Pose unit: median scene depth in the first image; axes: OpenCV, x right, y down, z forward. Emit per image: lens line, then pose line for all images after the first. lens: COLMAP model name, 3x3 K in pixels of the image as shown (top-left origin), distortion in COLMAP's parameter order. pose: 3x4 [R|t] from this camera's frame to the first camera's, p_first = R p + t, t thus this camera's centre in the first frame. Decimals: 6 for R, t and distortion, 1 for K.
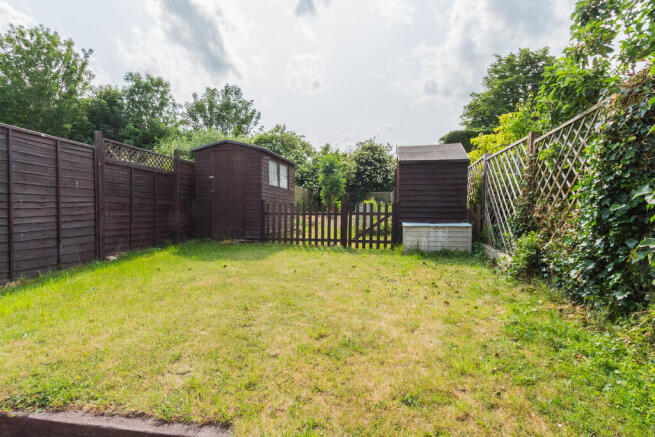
lens RADIAL K [[326.8, 0, 327.5], [0, 326.8, 218.5], [0, 0, 1]] dist [0.041278, 0.000039]
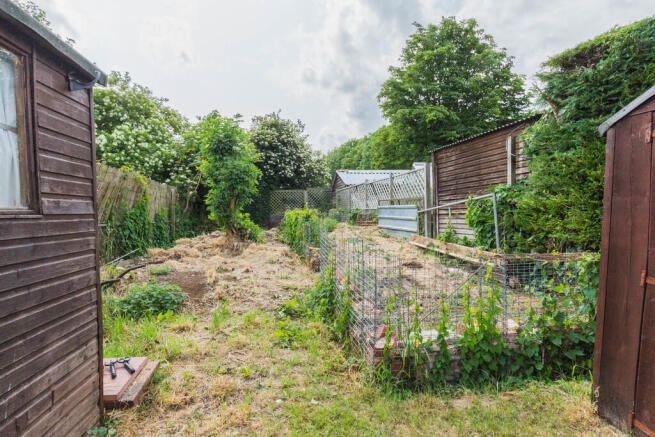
lens RADIAL K [[320.9, 0, 308.6], [0, 320.9, 215.7], [0, 0, 1]] dist [0.036433, 0.000022]
pose [[0.945201, -0.031513, 0.324963, -0.024863], [0.025320, 0.999409, 0.023270, -0.041936], [-0.325504, -0.013767, 0.945440, 0.344652]]
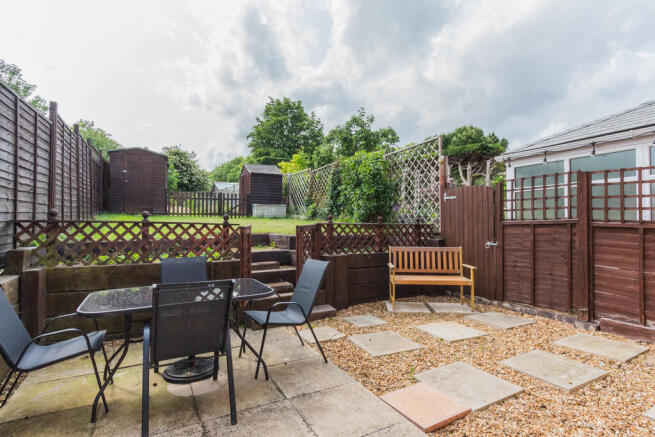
lens RADIAL K [[326.8, 0, 327.5], [0, 326.8, 218.5], [0, 0, 1]] dist [0.041278, 0.000039]
pose [[0.743287, -0.000220, 0.668973, -0.271942], [0.014201, 0.999780, -0.015451, 0.049637], [-0.668822, 0.020985, 0.743126, -0.271501]]
